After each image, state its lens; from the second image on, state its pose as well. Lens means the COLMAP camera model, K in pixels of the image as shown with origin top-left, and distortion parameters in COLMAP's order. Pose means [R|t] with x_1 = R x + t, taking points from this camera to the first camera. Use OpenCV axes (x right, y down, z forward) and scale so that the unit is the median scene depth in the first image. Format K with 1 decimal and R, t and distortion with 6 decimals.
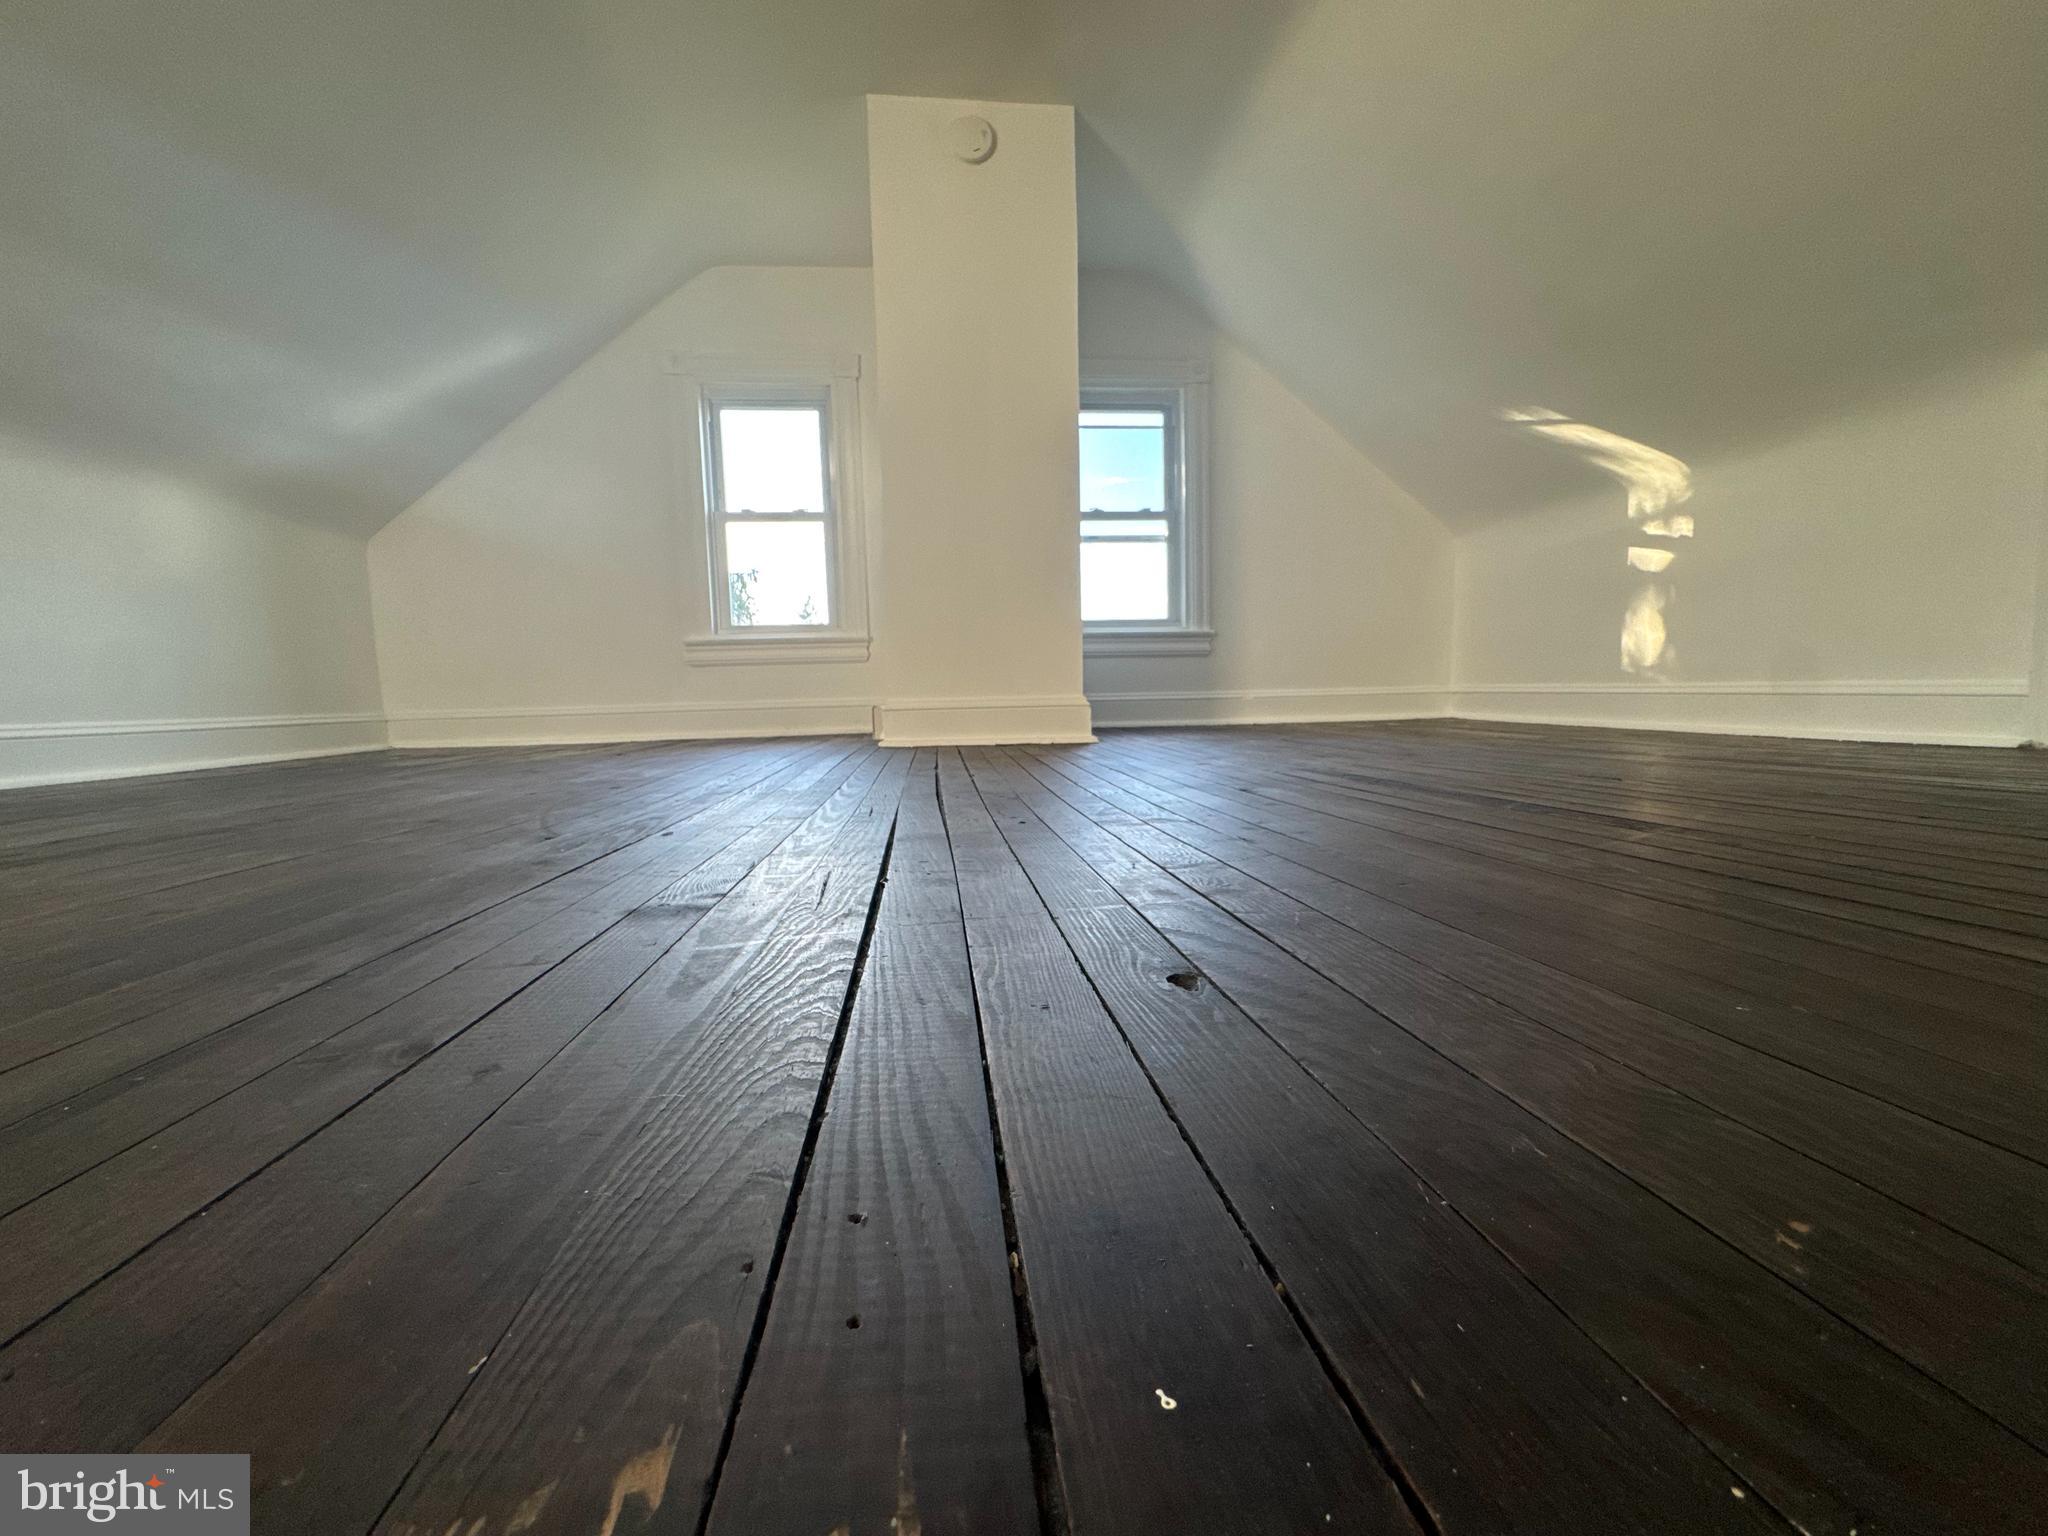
lens RADIAL K [[821.8, 0, 1024.0], [0, 821.8, 768.0], [0, 0, 1]] dist [-0.003651, 0.000121]
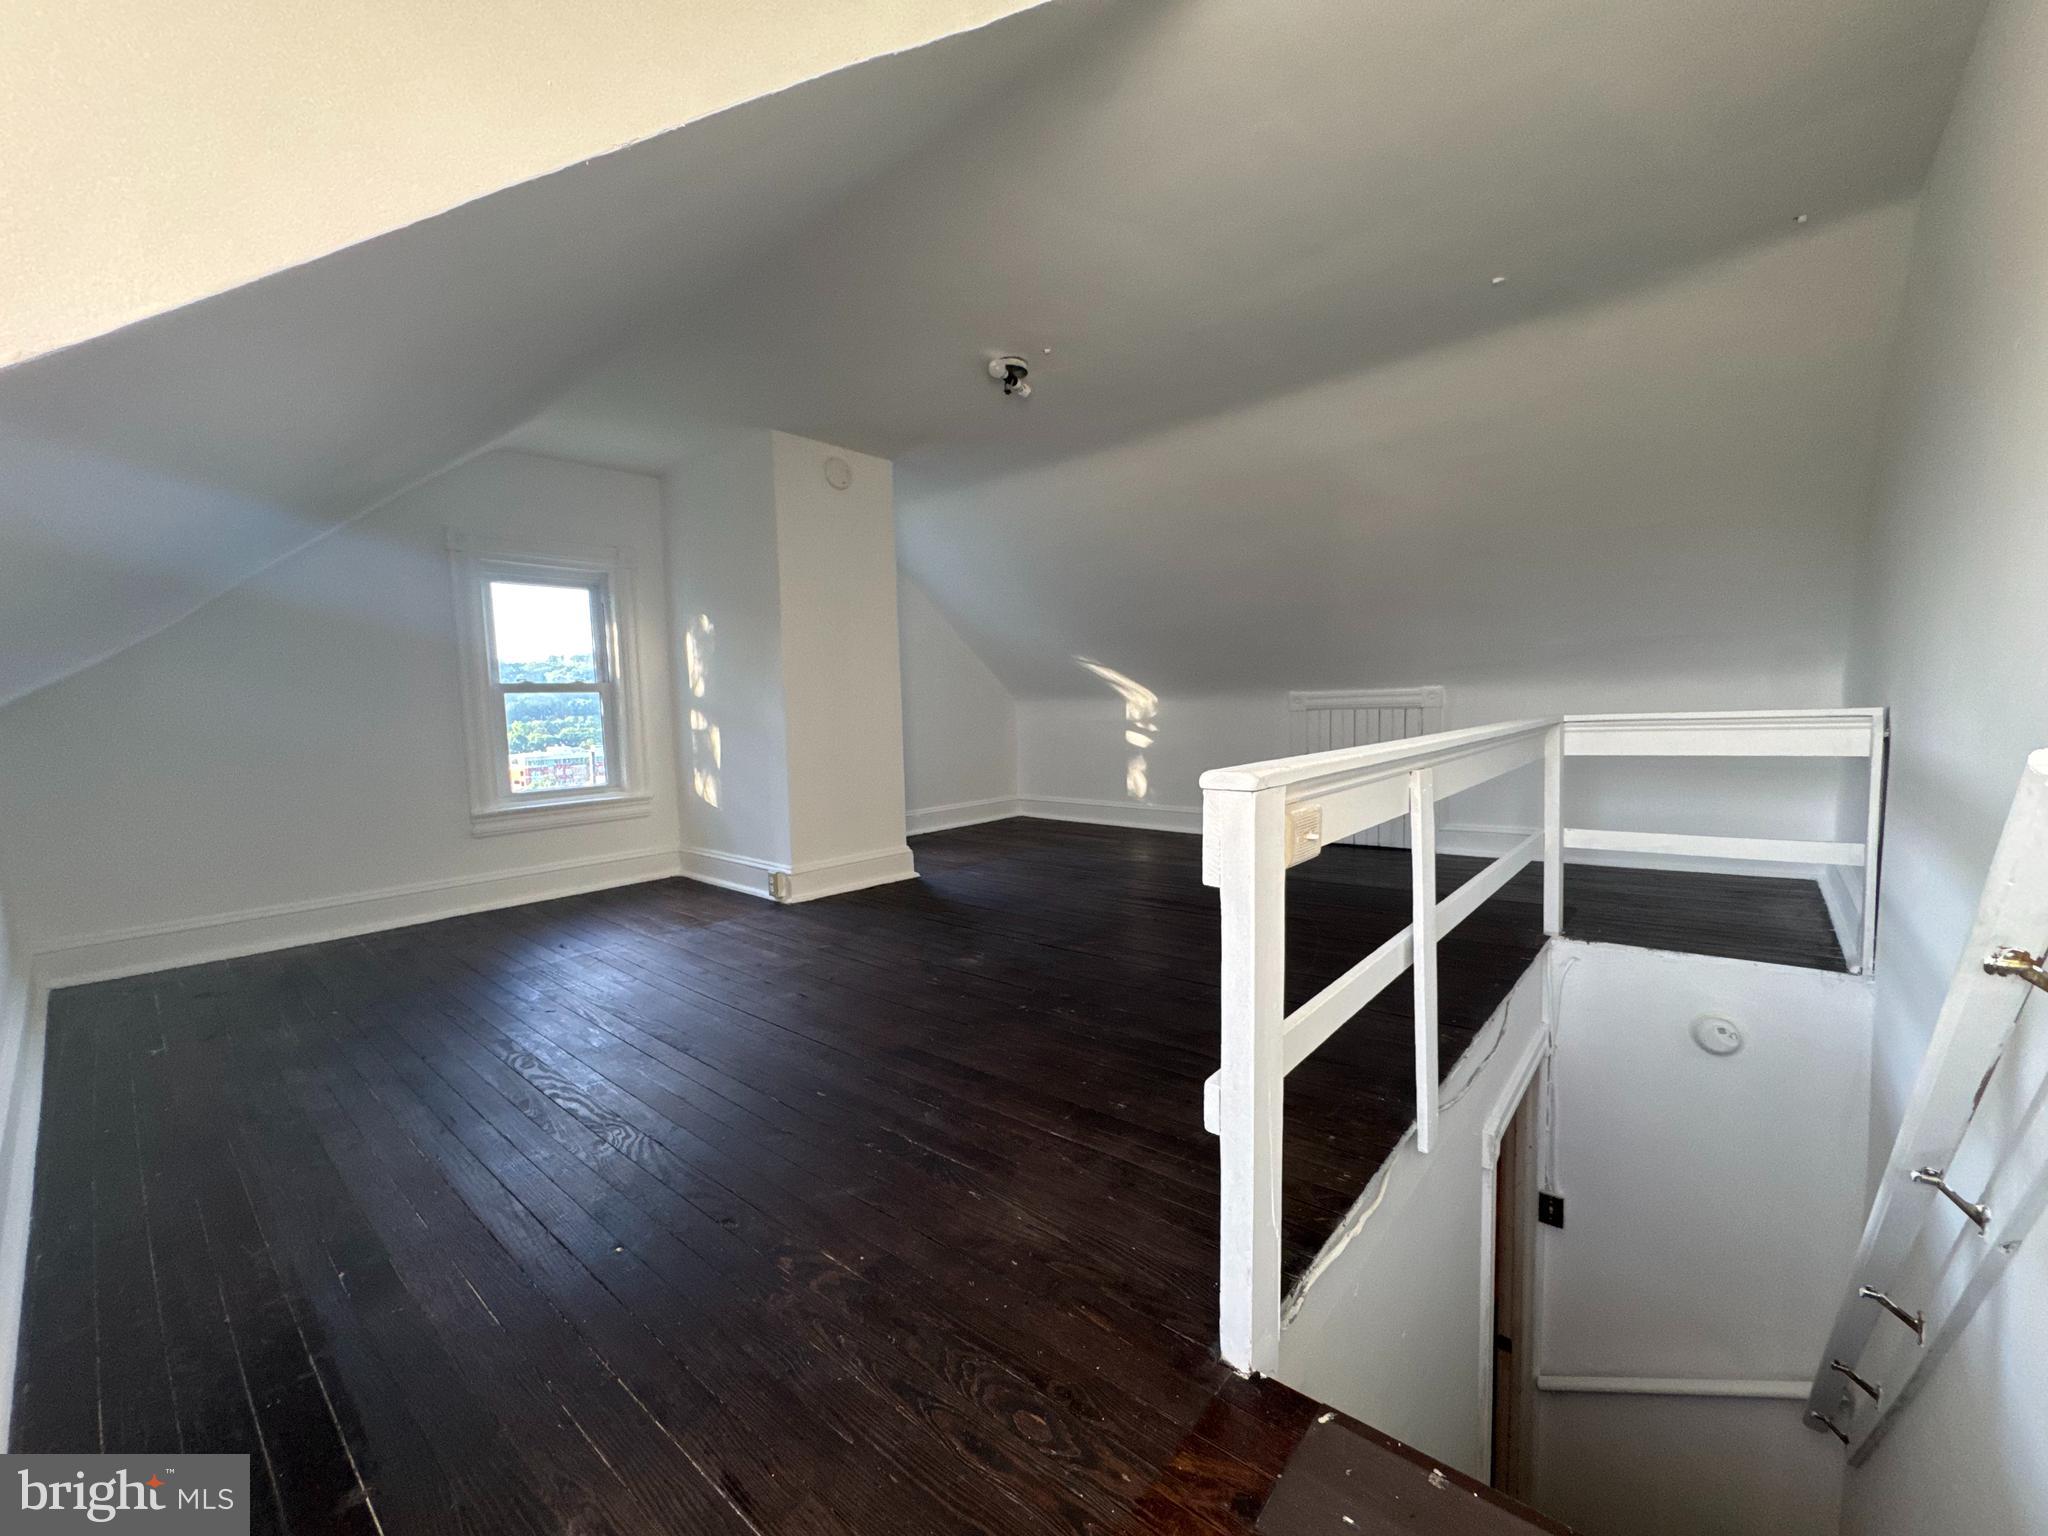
lens RADIAL K [[821.8, 0, 1024.0], [0, 821.8, 768.0], [0, 0, 1]] dist [-0.003651, 0.000121]
pose [[0.726752, -0.051087, 0.684997, -0.740194], [0.071479, 0.997441, -0.001448, -0.198640], [-0.683171, 0.050015, 0.728544, -0.218647]]
